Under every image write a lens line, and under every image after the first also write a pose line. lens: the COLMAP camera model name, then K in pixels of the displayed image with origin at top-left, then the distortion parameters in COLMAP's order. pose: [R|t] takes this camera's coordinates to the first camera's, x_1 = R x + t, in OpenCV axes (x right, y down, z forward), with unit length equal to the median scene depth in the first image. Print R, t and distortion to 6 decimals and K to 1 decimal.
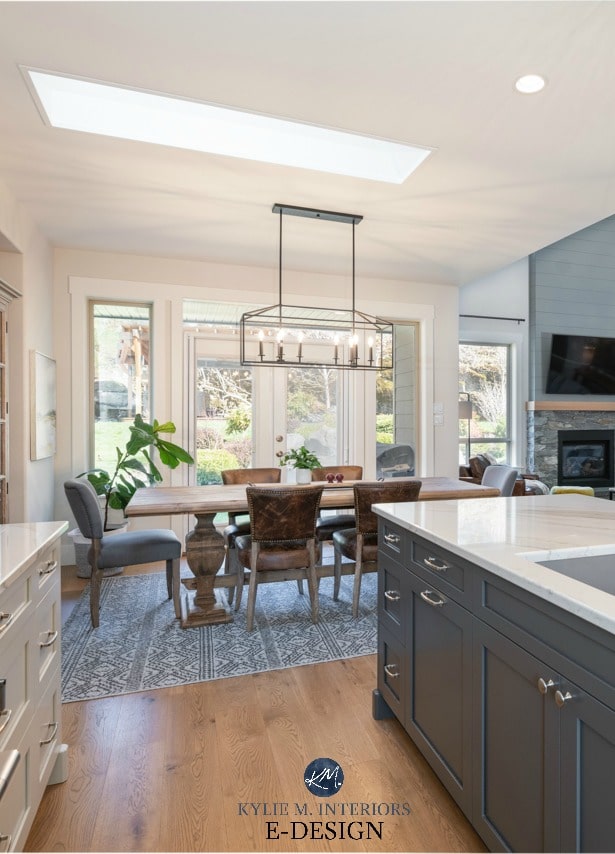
lens RADIAL K [[440.3, 0, 307.5], [0, 440.3, 427.0], [0, 0, 1]] dist [0.003409, 0.000769]
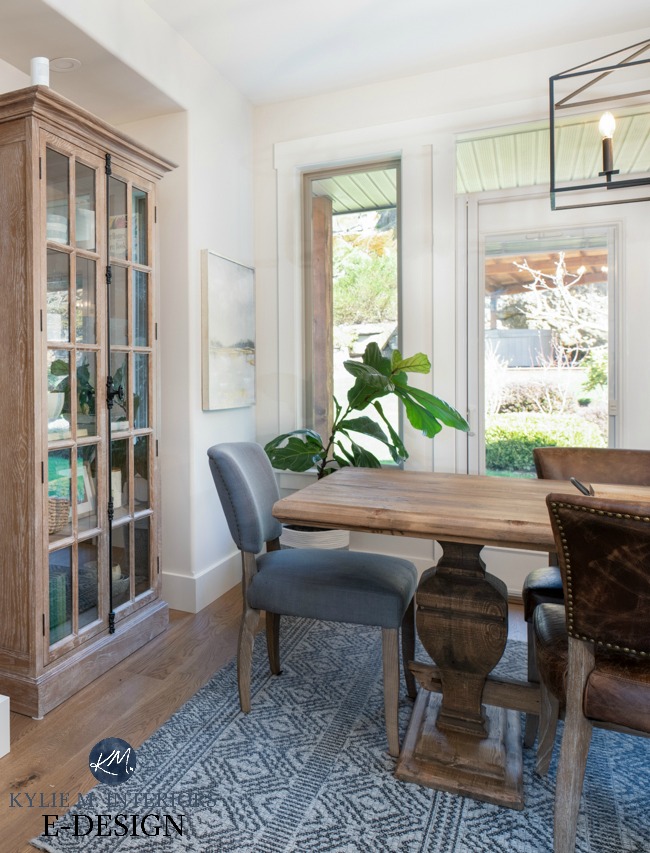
lens RADIAL K [[557.2, 0, 221.9], [0, 557.2, 381.7], [0, 0, 1]] dist [0.004562, -0.000565]
pose [[0.716185, -0.005780, -0.697886, -0.000482], [0.001721, 0.999977, -0.006516, 0.035004], [0.697908, 0.003466, 0.716179, 0.384724]]
